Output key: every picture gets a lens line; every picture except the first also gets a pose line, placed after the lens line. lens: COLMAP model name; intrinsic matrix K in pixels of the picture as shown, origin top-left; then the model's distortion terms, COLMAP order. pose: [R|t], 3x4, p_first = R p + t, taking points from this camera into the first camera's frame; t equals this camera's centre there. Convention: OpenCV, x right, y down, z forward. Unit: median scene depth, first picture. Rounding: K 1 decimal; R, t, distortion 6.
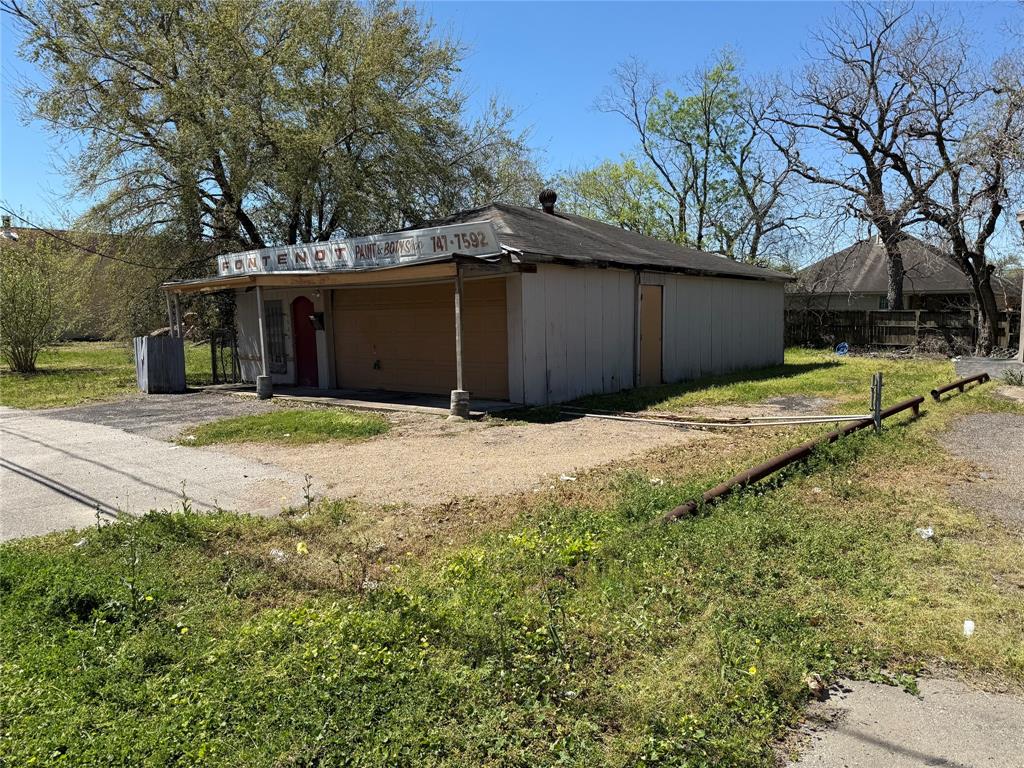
lens RADIAL K [[714.9, 0, 506.4], [0, 714.9, 390.1], [0, 0, 1]] dist [0.111765, -0.178229]
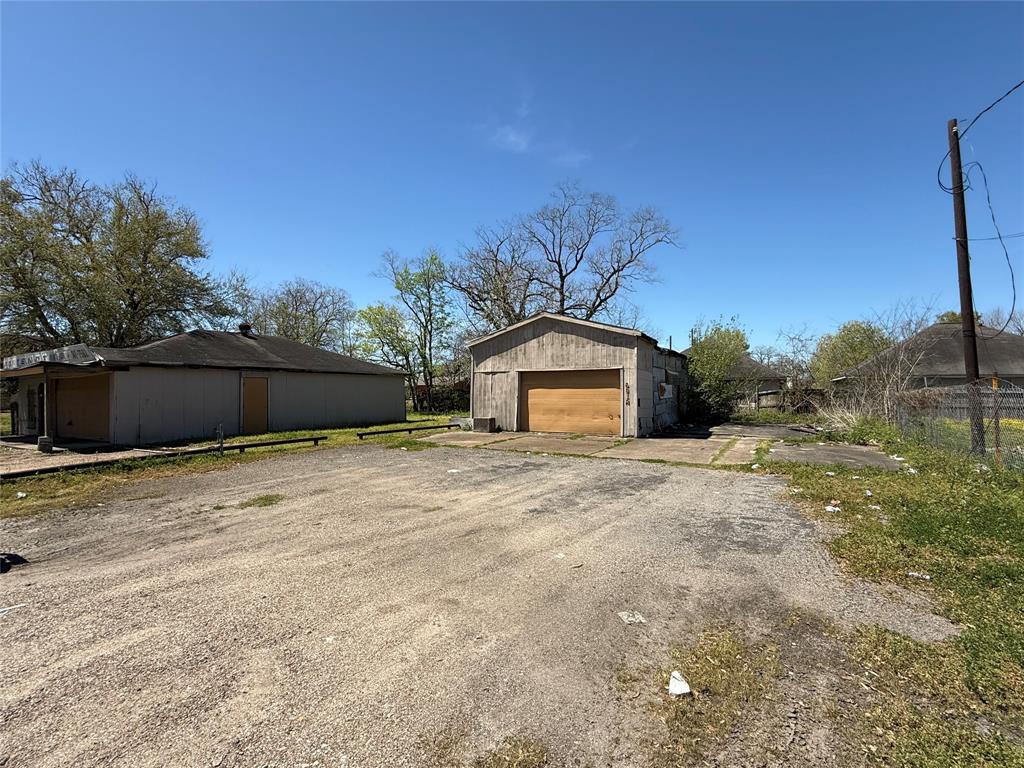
lens RADIAL K [[453.5, 0, 512.0], [0, 453.5, 384.0], [0, 0, 1]] dist [0.001860, -0.000183]
pose [[0.984500, 0.004001, 0.175336, 0.659022], [0.017025, 0.992838, -0.118248, 0.018298], [-0.174554, 0.119400, 0.977381, -0.245919]]
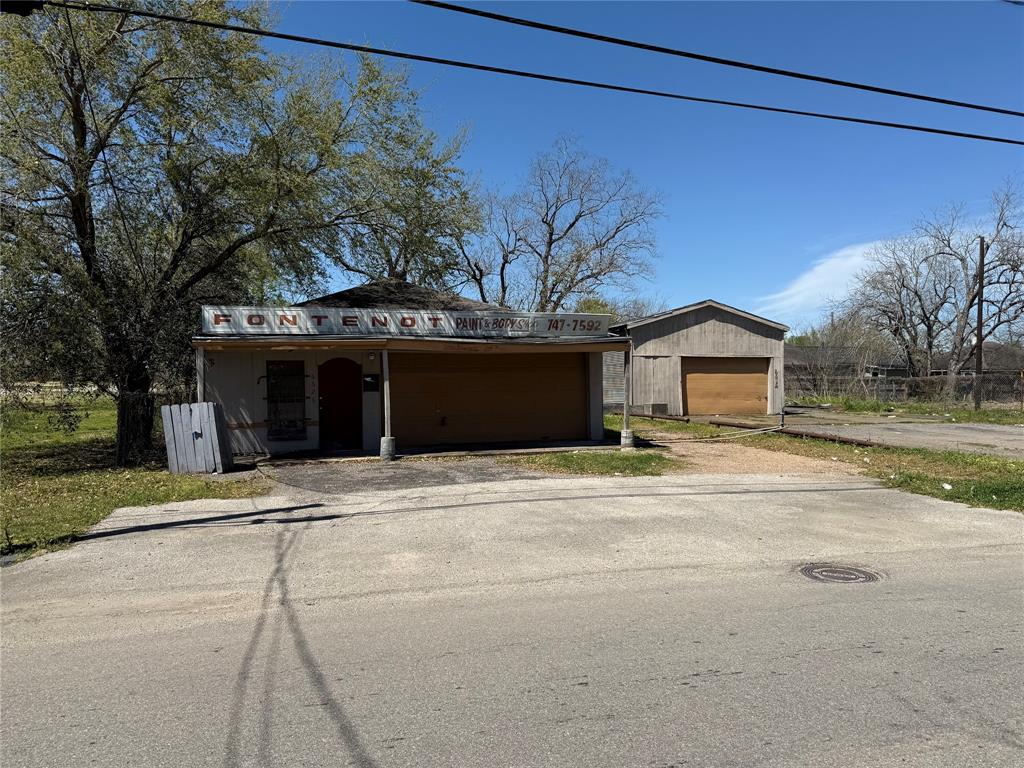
lens RADIAL K [[714.9, 0, 506.4], [0, 714.9, 390.1], [0, 0, 1]] dist [0.111765, -0.178229]
pose [[0.542448, -0.011639, 0.840009, -1.059530], [0.080832, 0.995988, -0.038398, -0.032862], [-0.836191, 0.088729, 0.541213, 0.306584]]
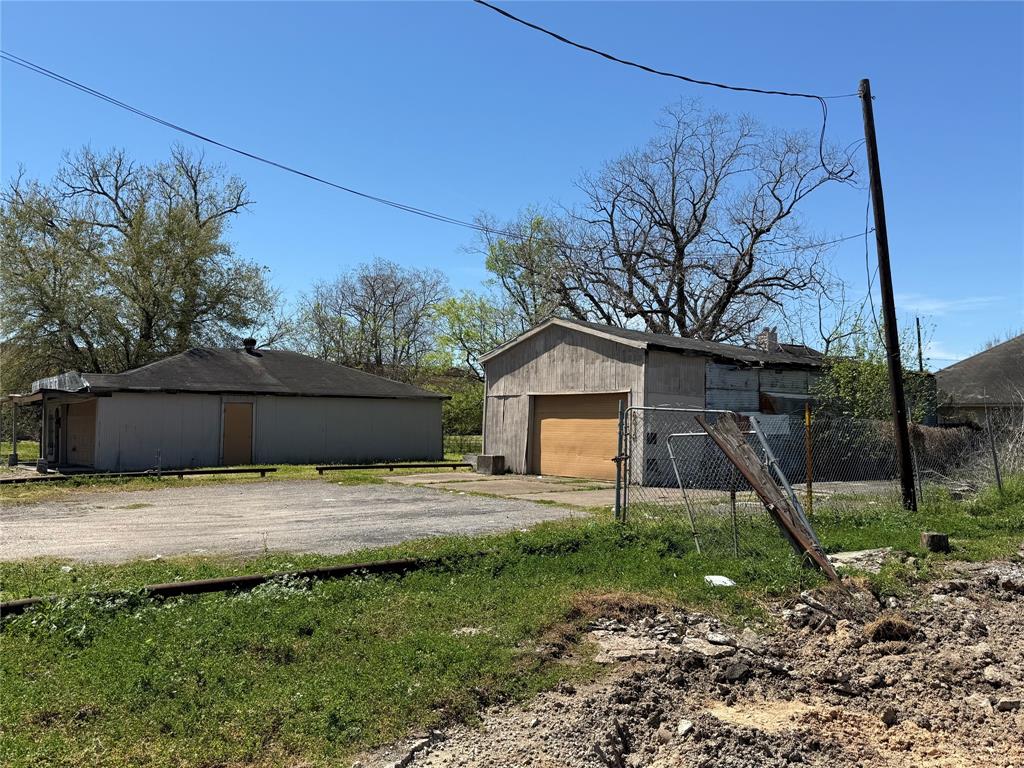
lens RADIAL K [[832.9, 0, 514.4], [0, 832.9, 387.8], [0, 0, 1]] dist [0.131440, -0.256182]
pose [[0.980148, 0.004376, -0.198217, 1.214862], [-0.032861, 0.989514, -0.140651, 0.068011], [0.195523, 0.144372, 0.970014, -0.735714]]
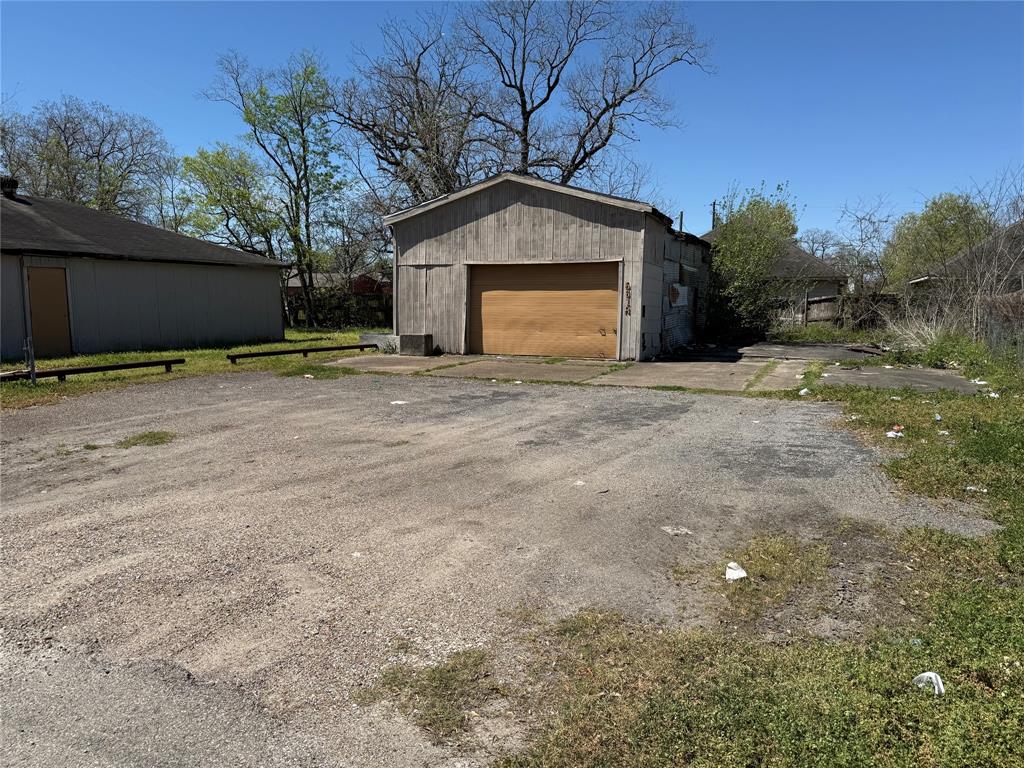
lens RADIAL K [[714.9, 0, 506.4], [0, 714.9, 390.1], [0, 0, 1]] dist [0.111765, -0.178229]
pose [[0.958934, -0.028012, 0.282243, 0.585997], [0.021728, 0.999442, 0.025369, 0.035779], [-0.282797, -0.018195, 0.959007, -0.320123]]
